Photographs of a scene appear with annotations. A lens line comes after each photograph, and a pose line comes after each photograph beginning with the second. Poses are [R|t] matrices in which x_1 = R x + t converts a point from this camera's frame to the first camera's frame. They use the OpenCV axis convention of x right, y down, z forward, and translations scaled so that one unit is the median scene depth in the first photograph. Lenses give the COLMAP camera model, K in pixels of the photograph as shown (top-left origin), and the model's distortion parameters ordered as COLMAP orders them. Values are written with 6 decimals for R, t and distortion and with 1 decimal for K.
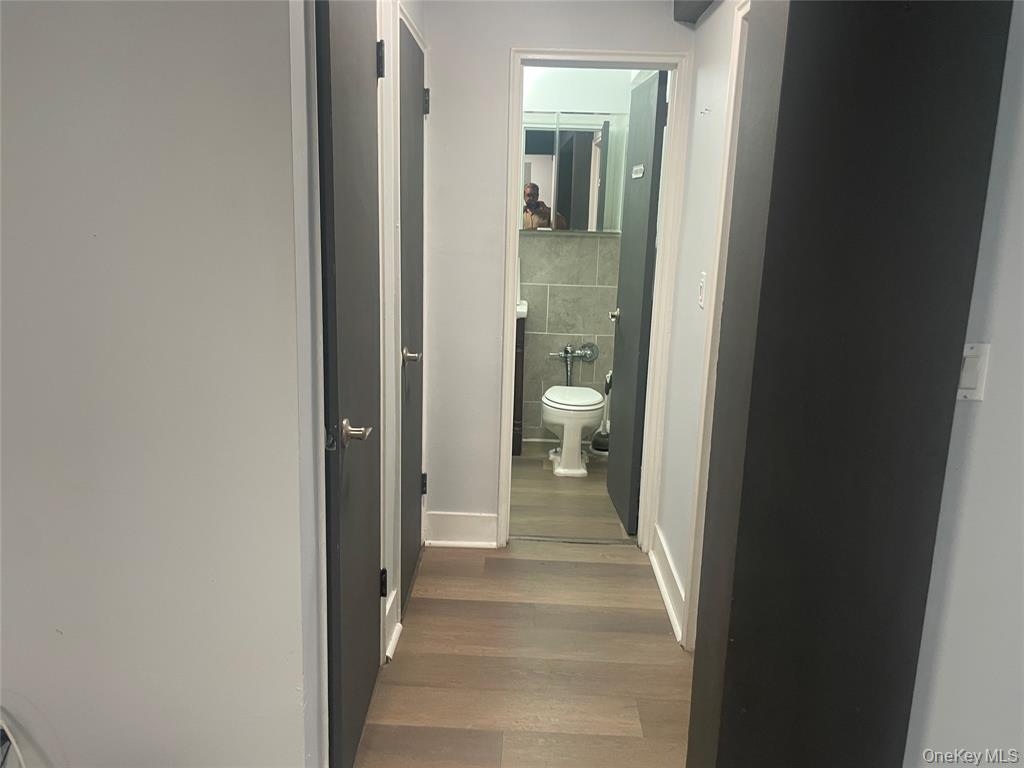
lens RADIAL K [[785.0, 0, 512.0], [0, 785.0, 384.0], [0, 0, 1]] dist [0.113615, -0.146090]
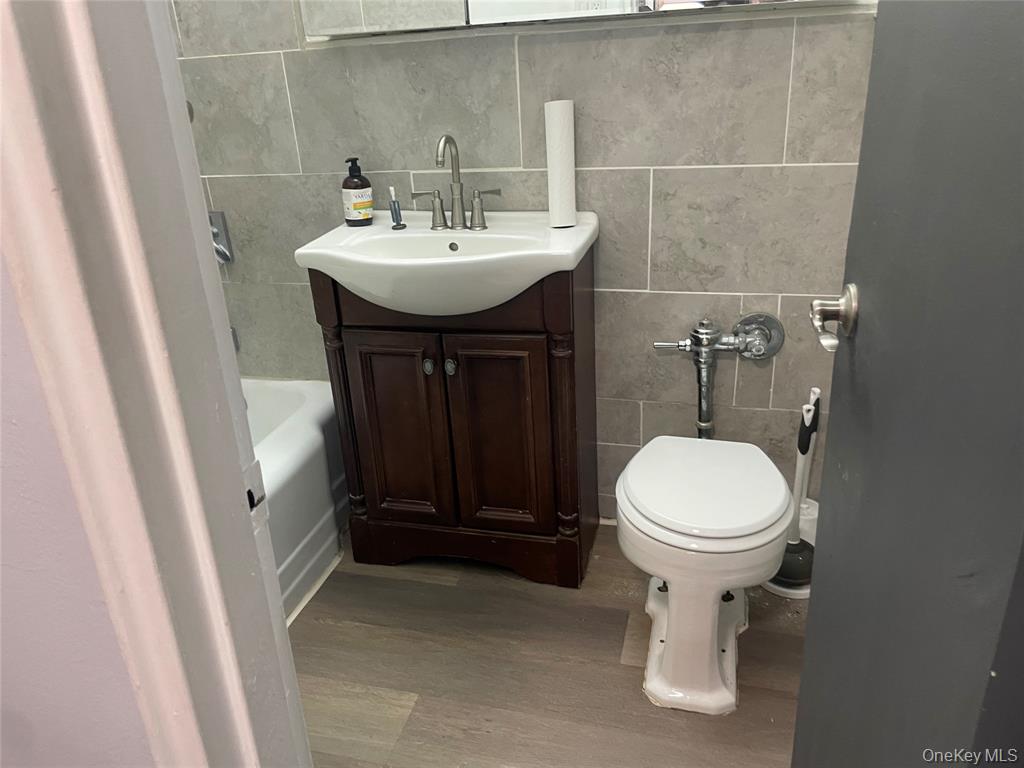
lens RADIAL K [[766.2, 0, 509.1], [0, 766.2, 364.6], [0, 0, 1]] dist [0.035588, 0.000572]
pose [[0.967368, 0.014782, -0.252943, 0.075823], [0.027807, 0.986073, 0.163971, -0.095050], [0.251844, -0.165654, 0.953485, 0.608626]]
